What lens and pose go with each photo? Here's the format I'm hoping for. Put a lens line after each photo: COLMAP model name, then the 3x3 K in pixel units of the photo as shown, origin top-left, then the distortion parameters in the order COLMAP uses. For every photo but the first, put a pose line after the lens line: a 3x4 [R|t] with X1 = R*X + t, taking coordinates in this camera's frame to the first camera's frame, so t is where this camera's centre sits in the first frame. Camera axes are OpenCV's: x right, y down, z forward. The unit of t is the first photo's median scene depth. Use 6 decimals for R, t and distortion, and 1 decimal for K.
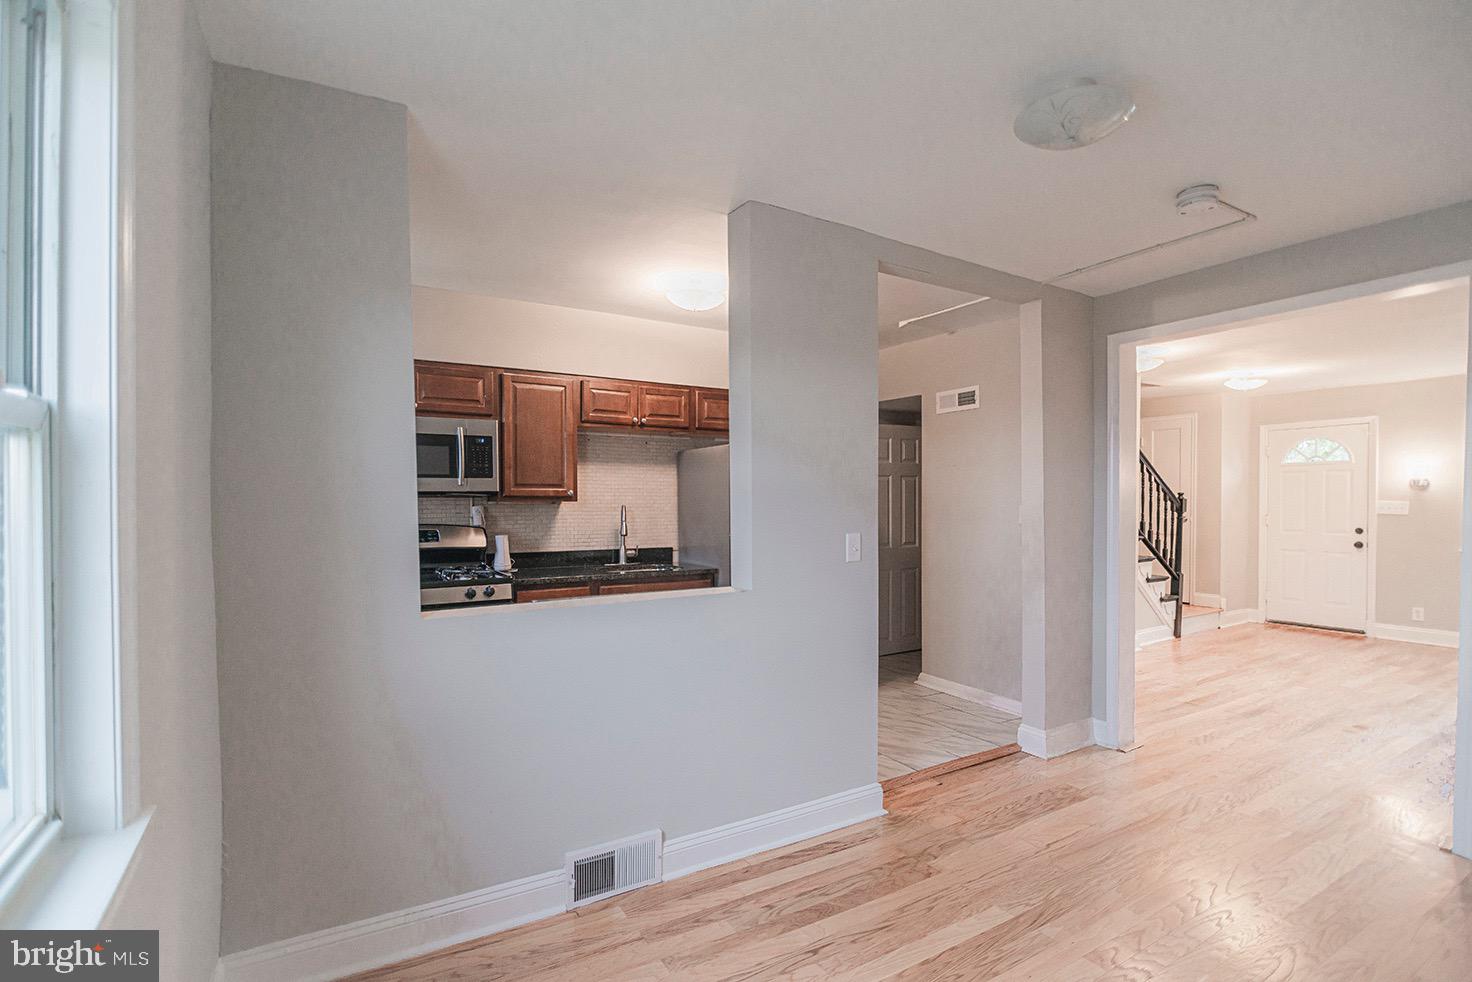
lens RADIAL K [[654.9, 0, 748.1], [0, 654.9, 518.8], [0, 0, 1]] dist [-0.015214, 0.002280]
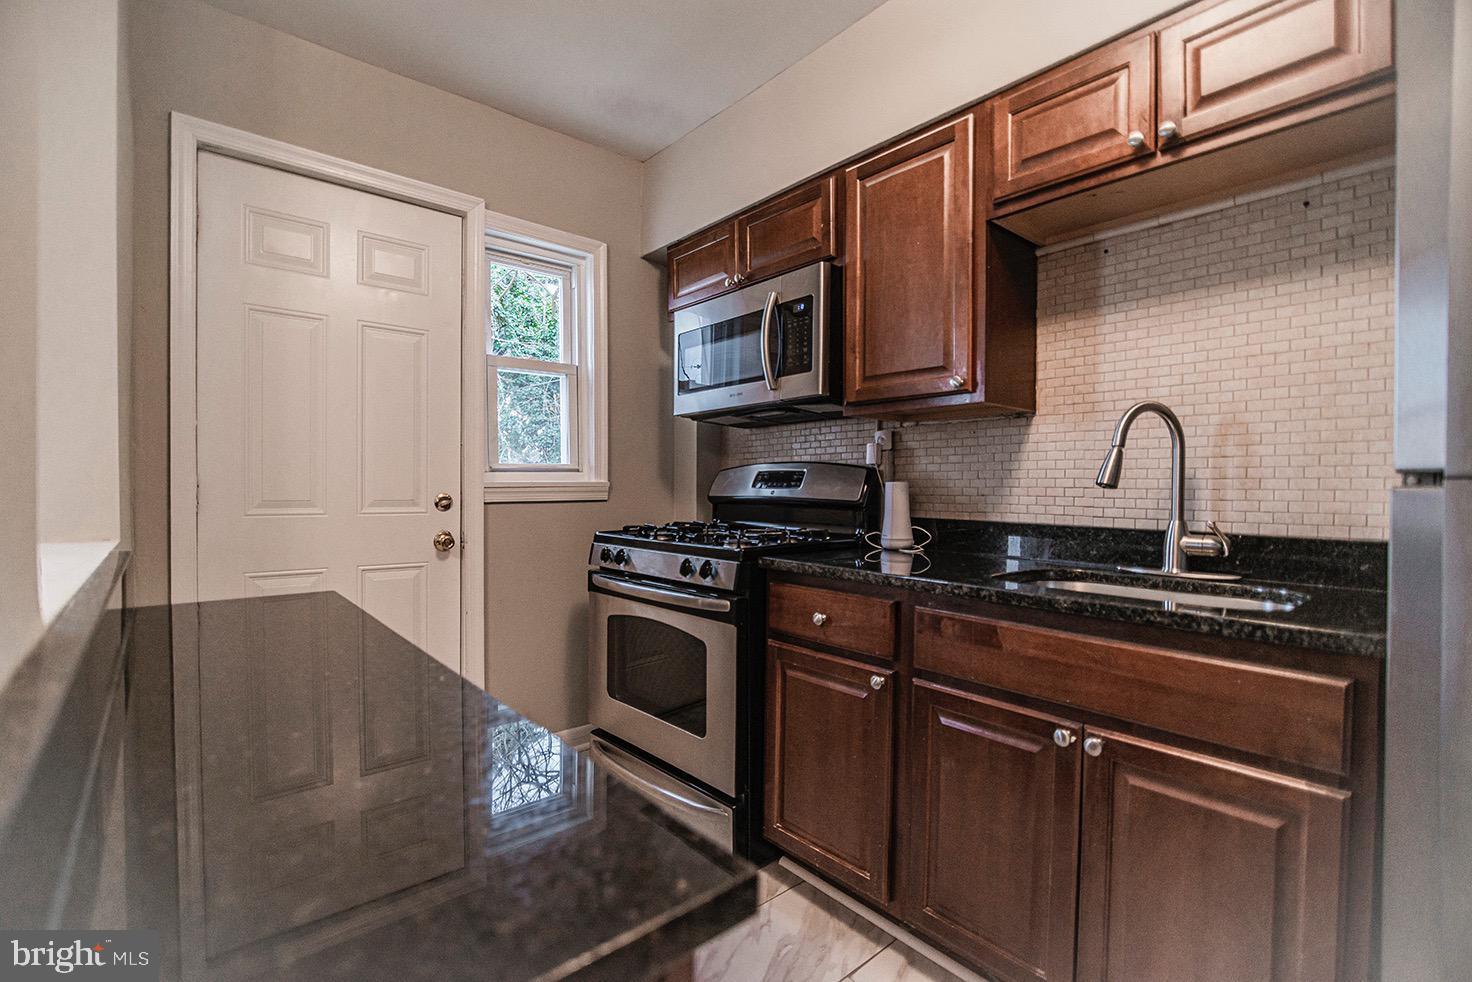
lens RADIAL K [[654.9, 0, 727.7], [0, 654.9, 497.2], [0, 0, 1]] dist [-0.015214, 0.002280]
pose [[0.143020, 0.016306, -0.989585, 0.127360], [-0.034254, 0.999347, 0.011517, 0.034687], [0.989127, 0.032250, 0.143485, 0.753998]]
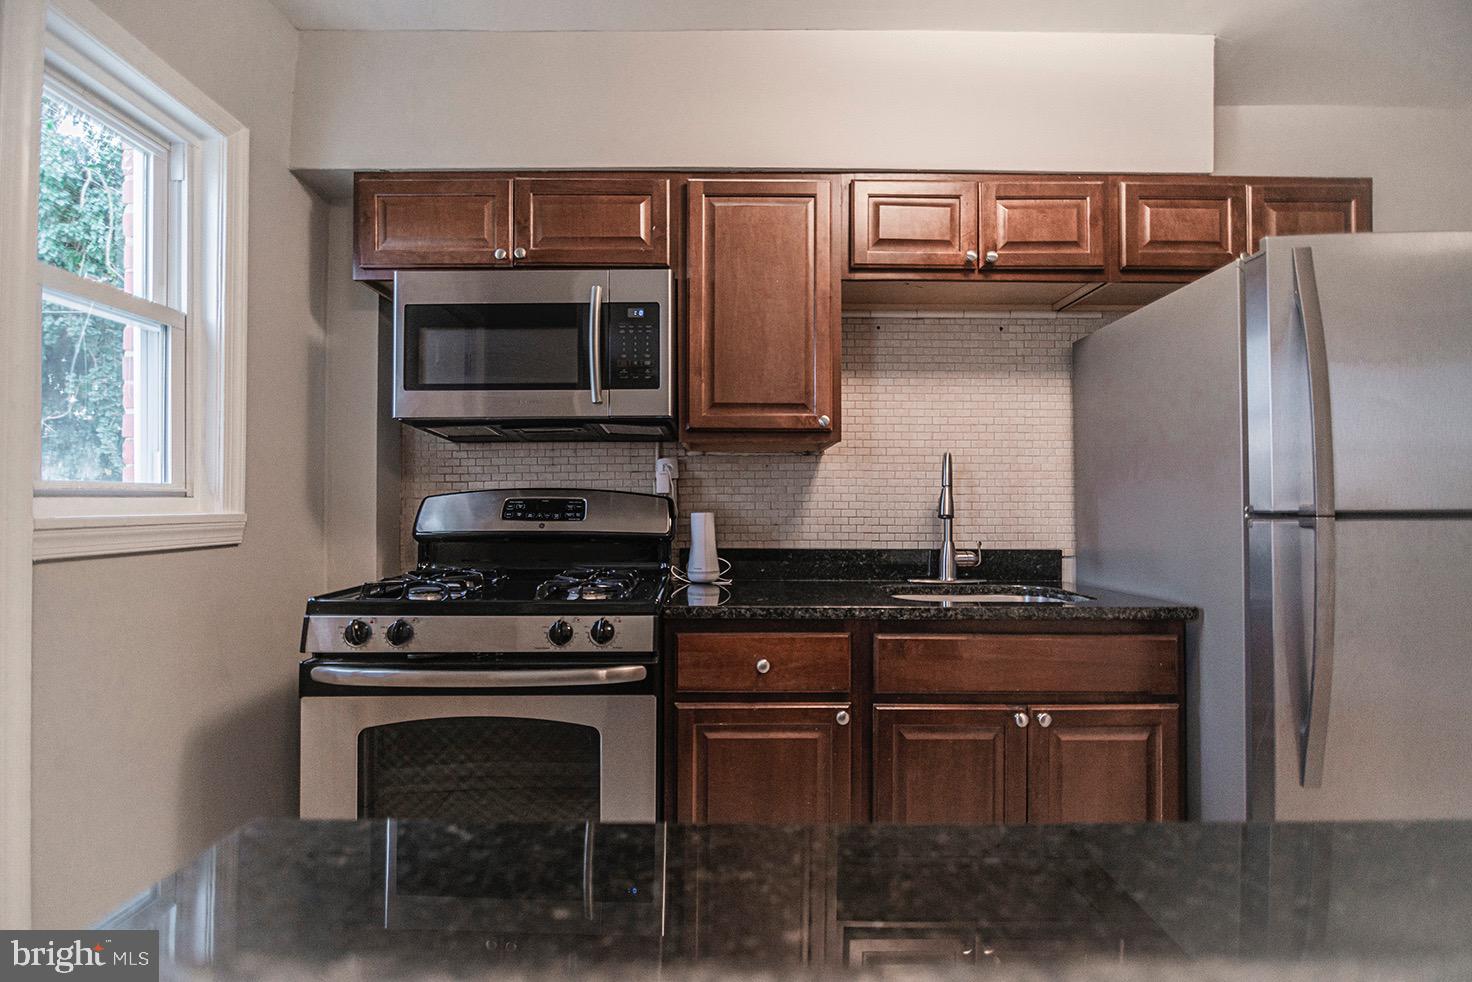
lens RADIAL K [[654.9, 0, 726.6], [0, 654.9, 499.2], [0, 0, 1]] dist [-0.015214, 0.002280]
pose [[0.847022, -0.009277, -0.531478, -0.080156], [-0.014161, 0.999099, -0.040008, 0.033545], [0.531370, 0.041414, 0.846127, 0.546320]]
